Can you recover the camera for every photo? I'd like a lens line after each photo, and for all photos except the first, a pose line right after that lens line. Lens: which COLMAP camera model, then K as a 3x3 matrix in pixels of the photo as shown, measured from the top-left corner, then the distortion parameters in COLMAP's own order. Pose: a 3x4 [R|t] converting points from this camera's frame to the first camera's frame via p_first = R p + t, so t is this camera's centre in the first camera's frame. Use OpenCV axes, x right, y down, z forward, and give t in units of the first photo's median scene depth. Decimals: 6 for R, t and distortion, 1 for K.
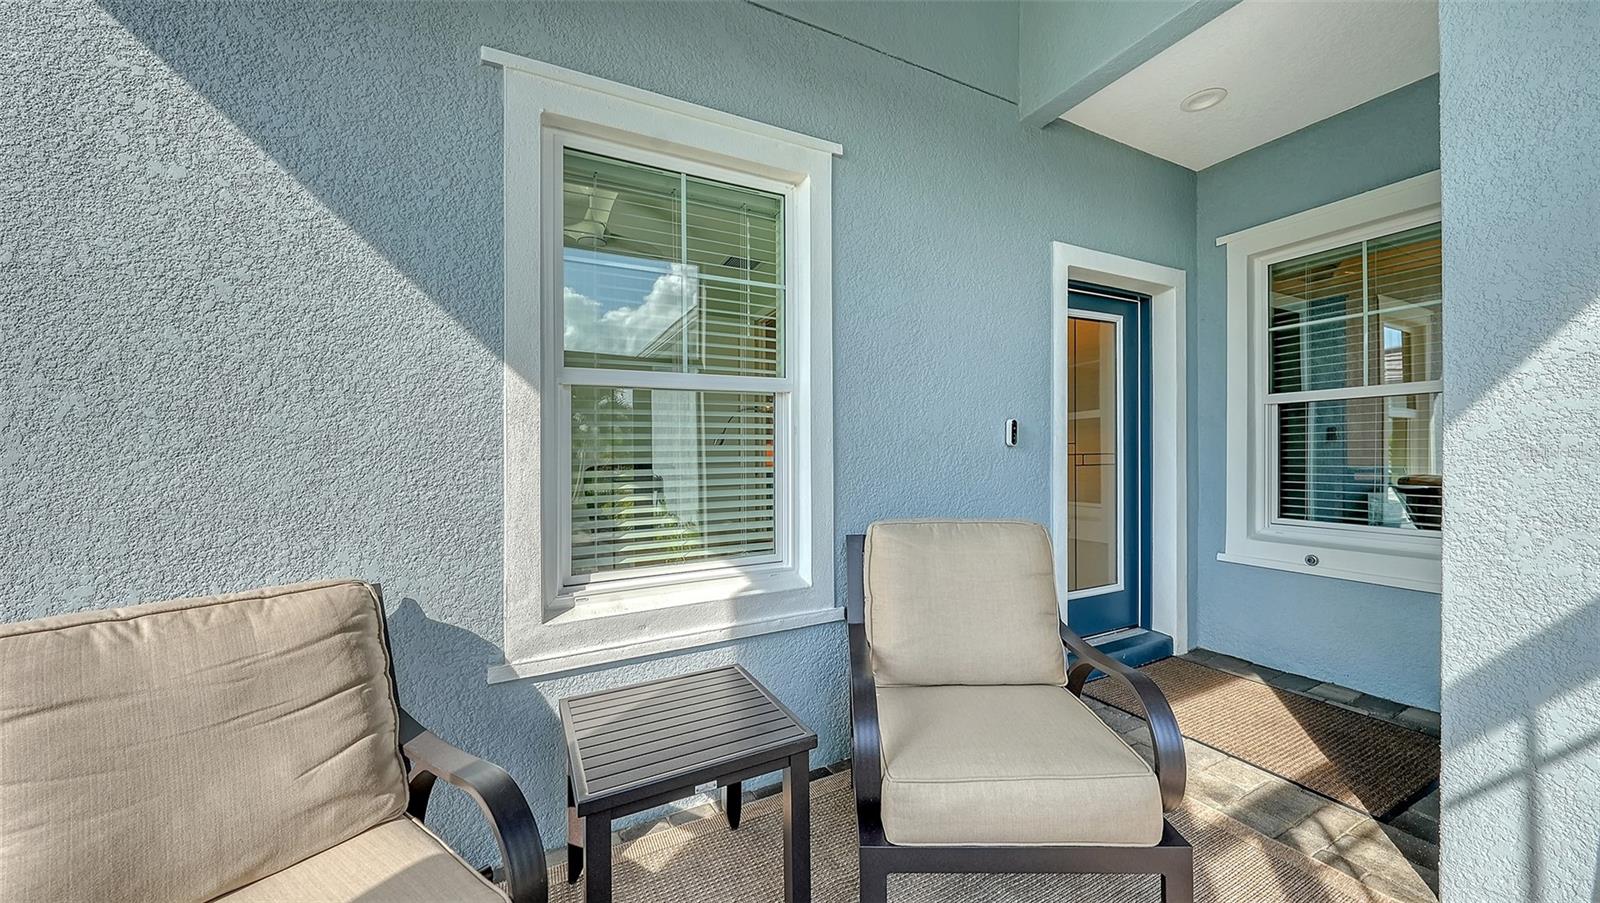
lens RADIAL K [[565.7, 0, 800.0], [0, 565.7, 451.5], [0, 0, 1]] dist [-0.001874, -0.000282]
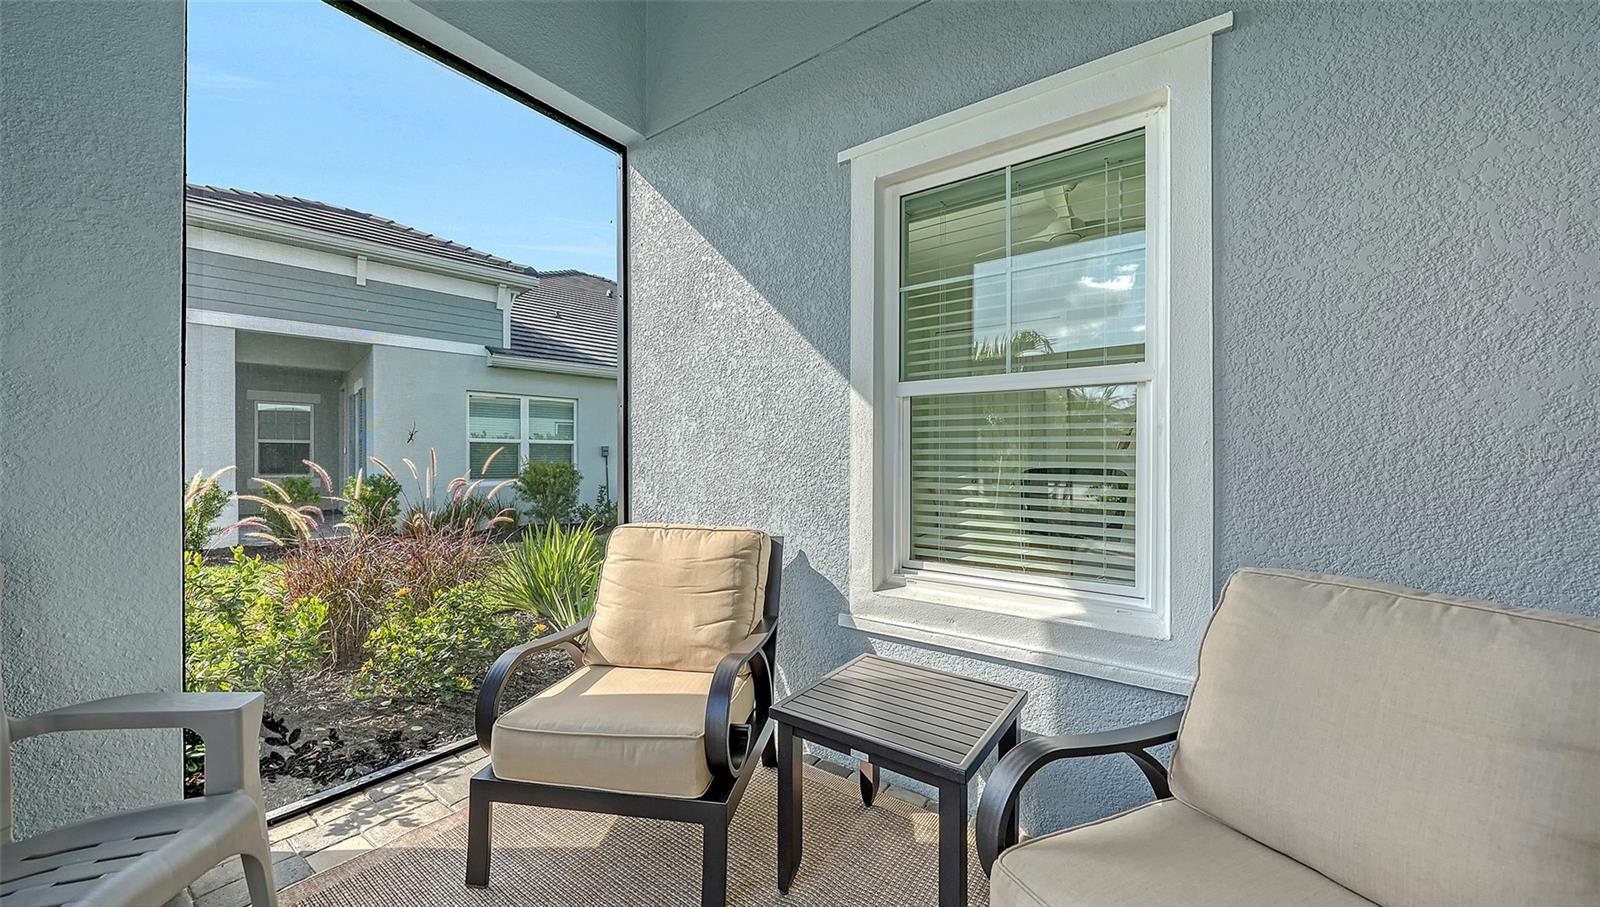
lens RADIAL K [[569.5, 0, 800.0], [0, 569.5, 453.5], [0, 0, 1]] dist [-0.000571, -0.000132]
pose [[0.450284, 0.012410, -0.892799, 0.583022], [-0.012085, 0.999897, 0.007804, -0.007226], [0.892803, 0.007275, 0.450388, 0.288073]]
